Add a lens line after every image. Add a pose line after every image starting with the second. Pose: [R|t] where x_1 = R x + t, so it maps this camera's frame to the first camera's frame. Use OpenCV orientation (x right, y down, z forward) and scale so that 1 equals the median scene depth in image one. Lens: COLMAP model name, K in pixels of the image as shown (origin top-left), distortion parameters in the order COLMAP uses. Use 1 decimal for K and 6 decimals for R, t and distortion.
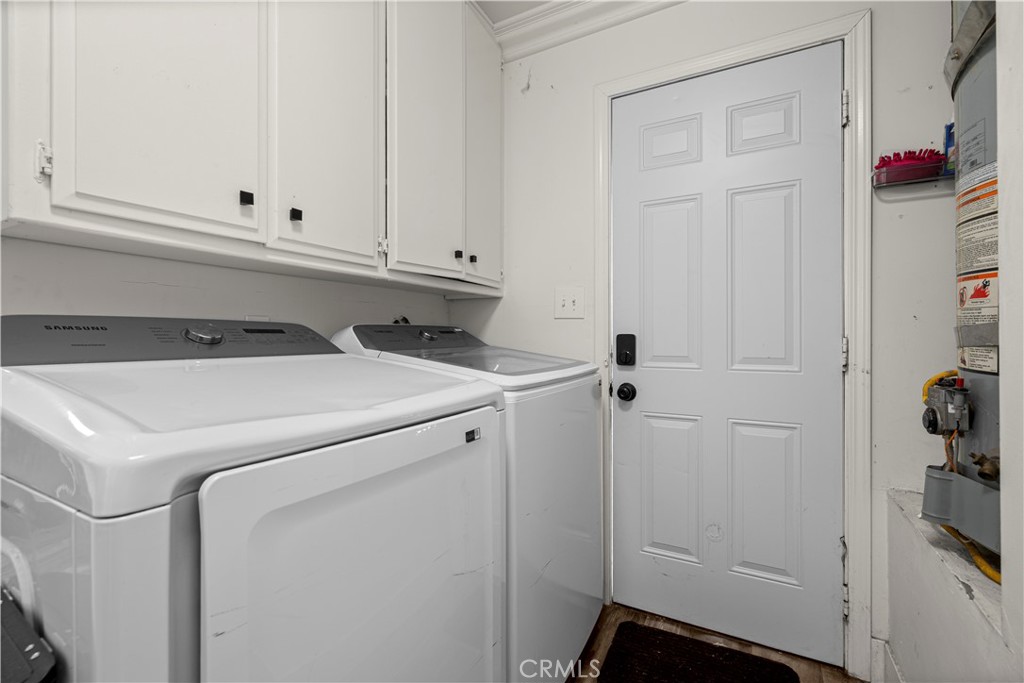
lens RADIAL K [[433.5, 0, 514.5], [0, 433.5, 334.9], [0, 0, 1]] dist [-0.001222, -0.000141]
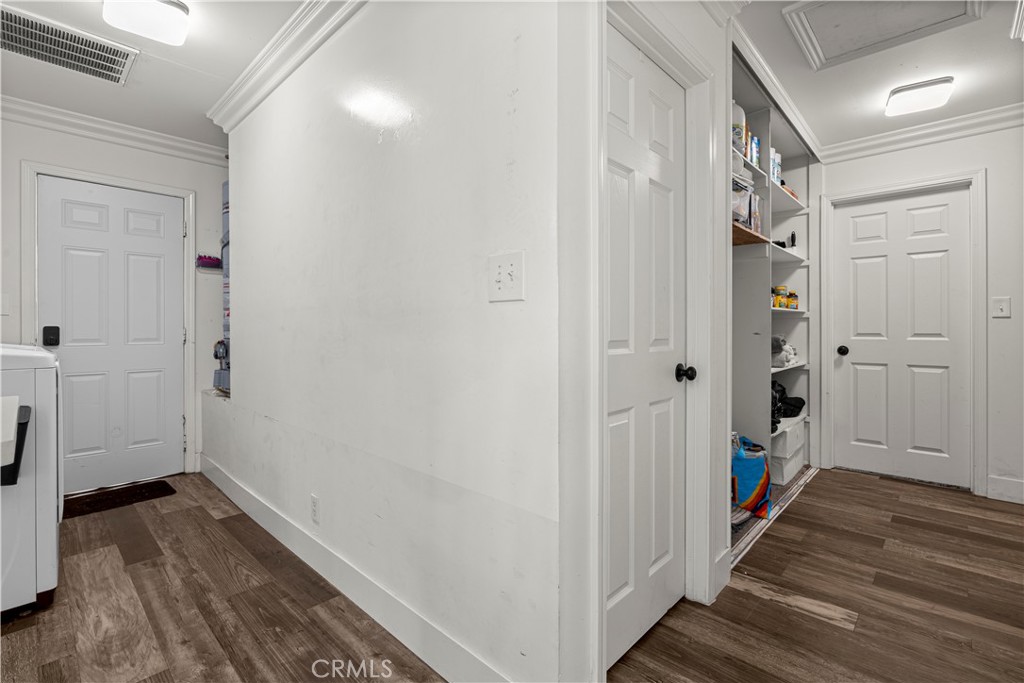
lens RADIAL K [[461.6, 0, 516.3], [0, 461.6, 329.7], [0, 0, 1]] dist [0.002026, 0.000492]
pose [[0.240184, -0.003714, 0.970720, -1.212650], [-0.003223, 0.999984, 0.004624, -0.003816], [-0.970722, -0.004239, 0.240169, -1.318480]]
